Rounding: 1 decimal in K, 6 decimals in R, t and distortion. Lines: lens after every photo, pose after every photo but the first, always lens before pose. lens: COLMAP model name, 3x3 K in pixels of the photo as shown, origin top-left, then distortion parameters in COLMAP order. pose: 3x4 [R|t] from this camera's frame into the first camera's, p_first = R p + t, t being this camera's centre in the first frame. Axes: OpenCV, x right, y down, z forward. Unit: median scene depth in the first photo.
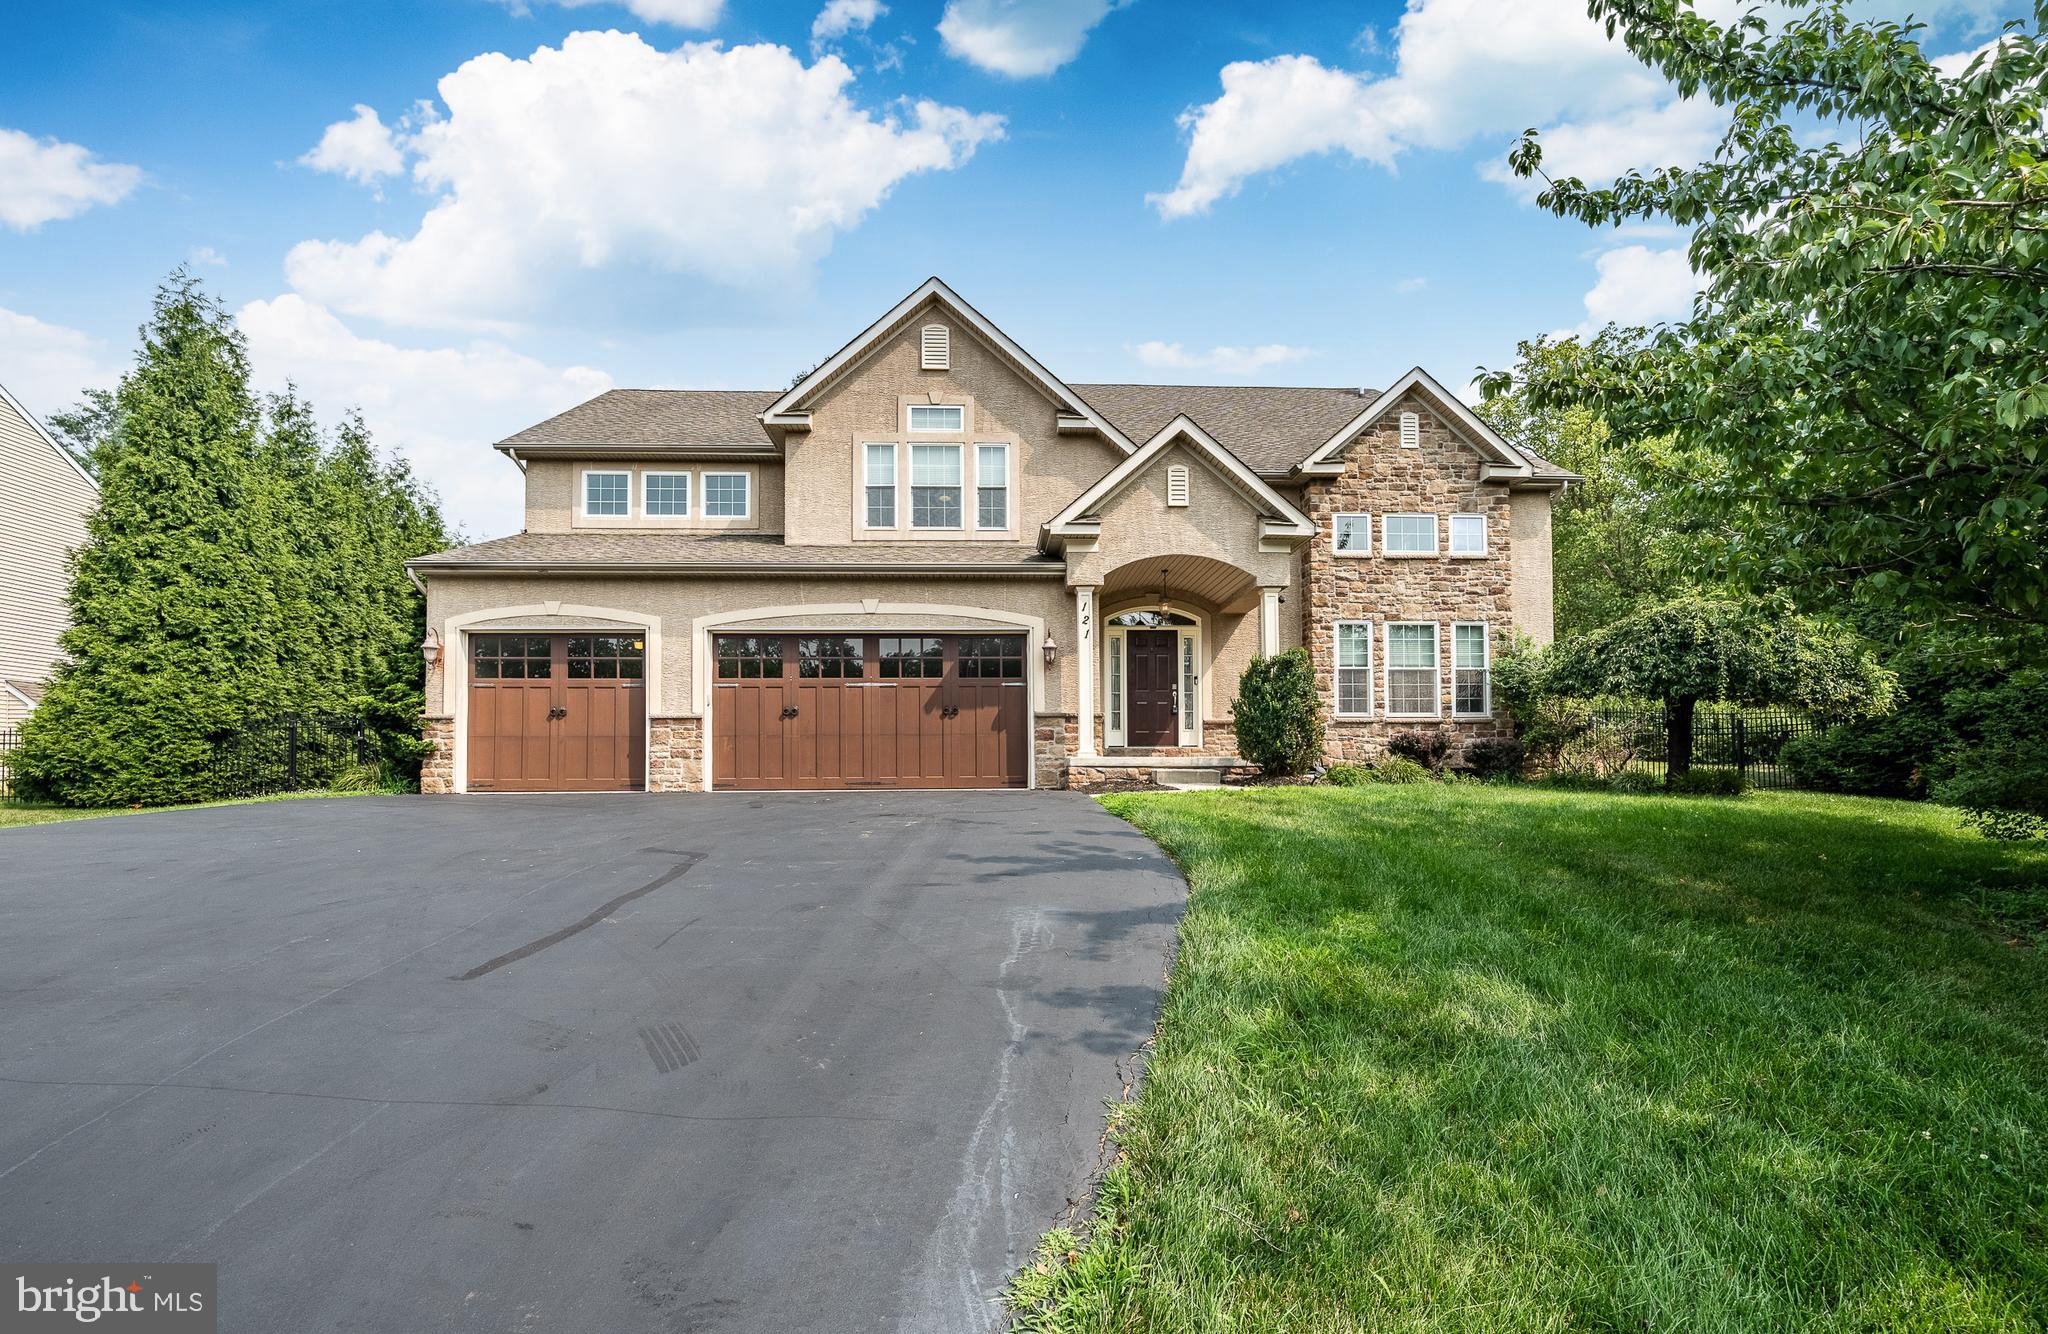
lens RADIAL K [[764.3, 0, 1022.1], [0, 764.3, 655.2], [0, 0, 1]] dist [-0.000188, 0.000007]
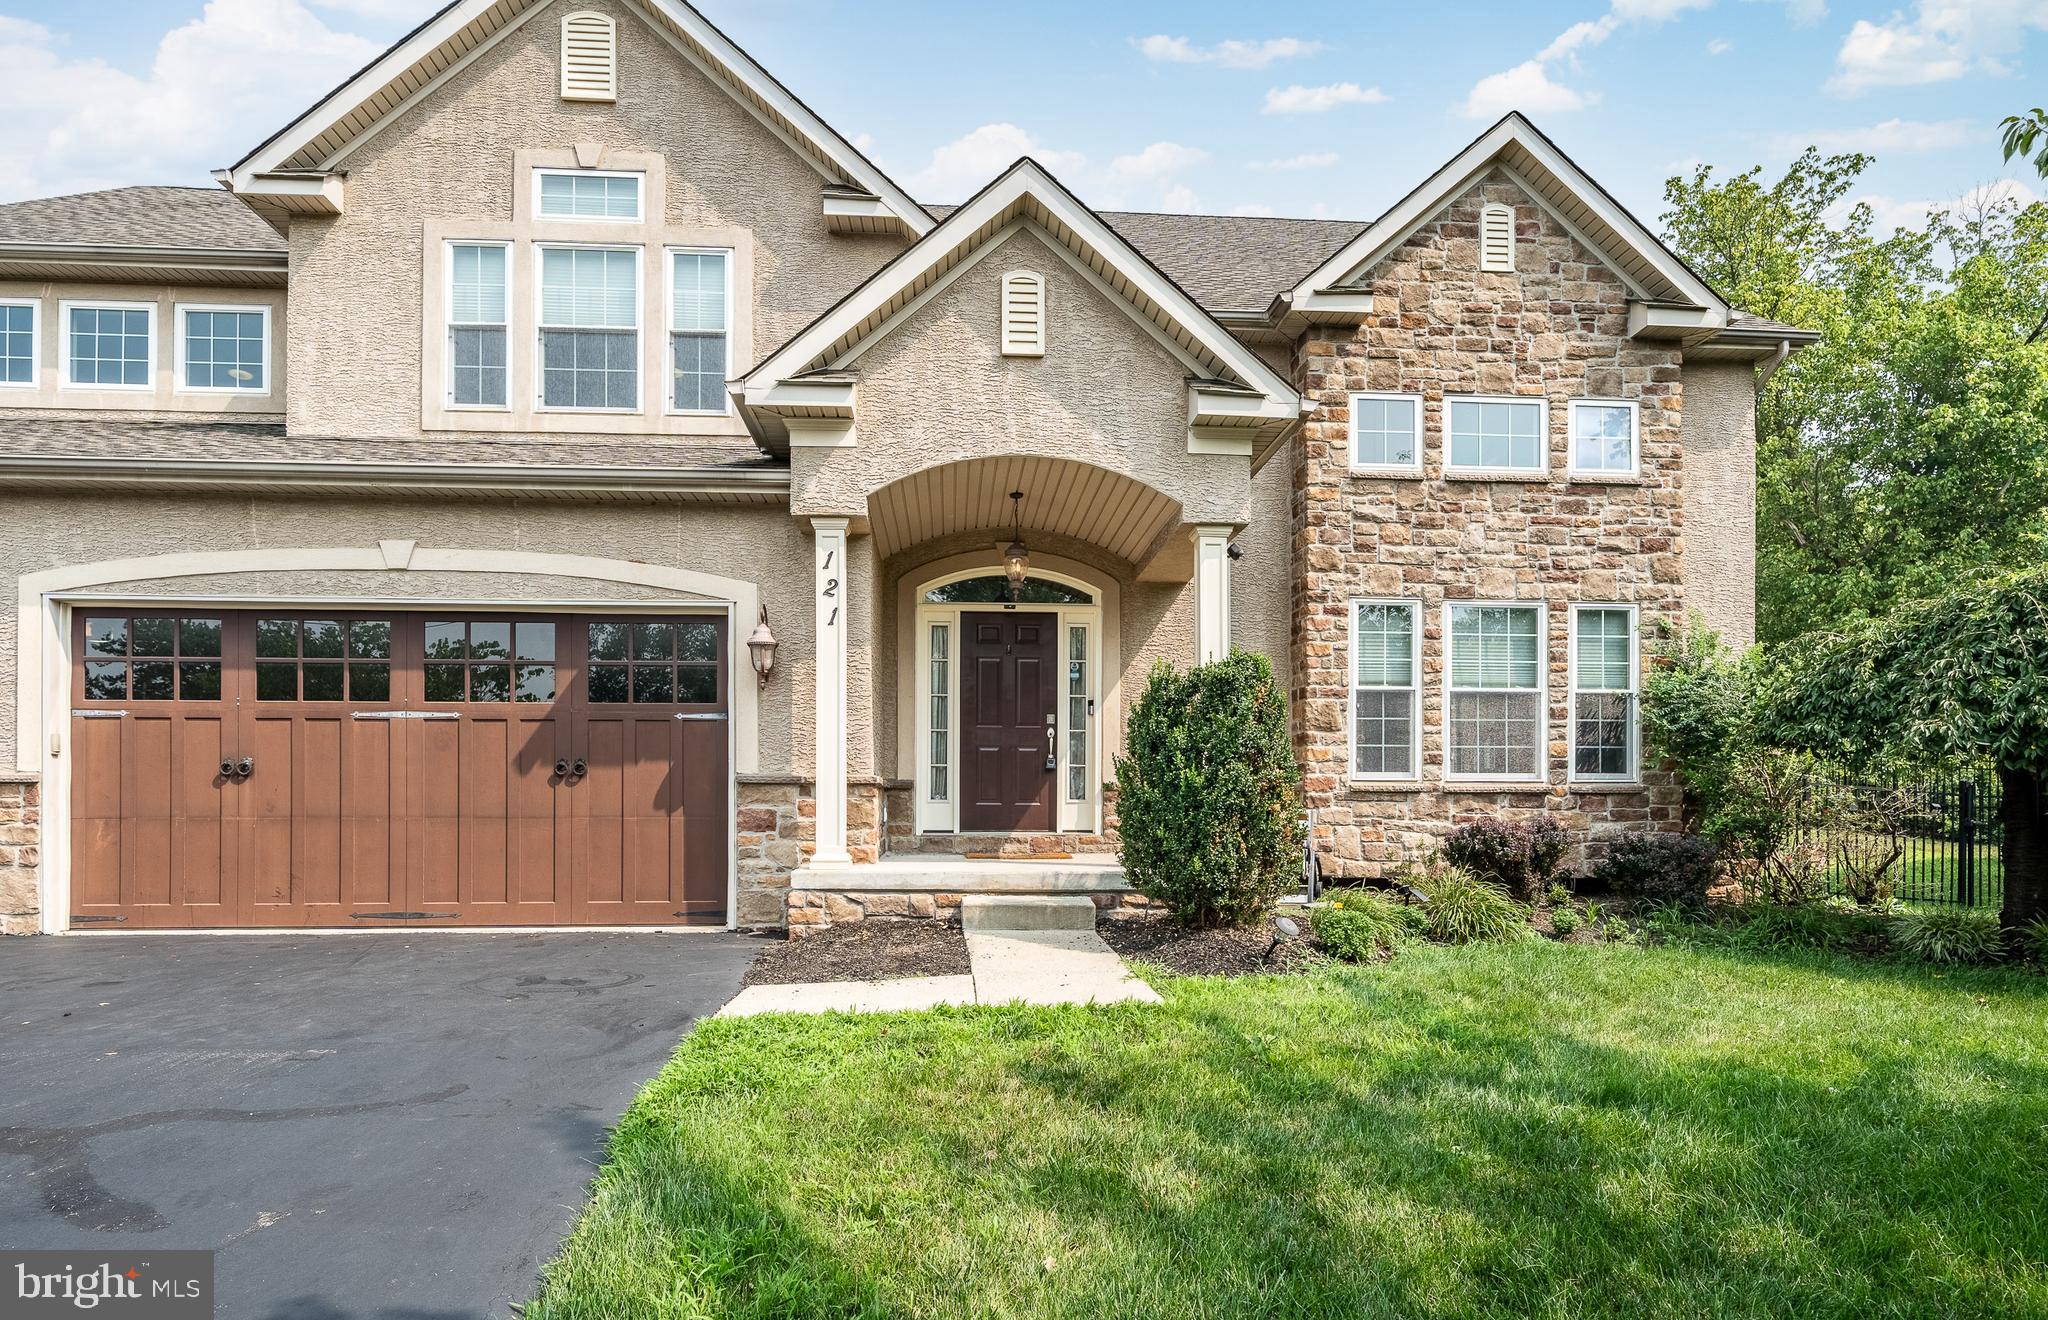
lens RADIAL K [[984.7, 0, 1024.0], [0, 984.7, 660.0], [0, 0, 1]] dist [0.001977, 0.001058]
pose [[0.999678, 0.010454, 0.023131, 0.168986], [-0.010714, 0.999880, 0.011183, -0.007479], [-0.023011, -0.011428, 0.999670, 0.326787]]
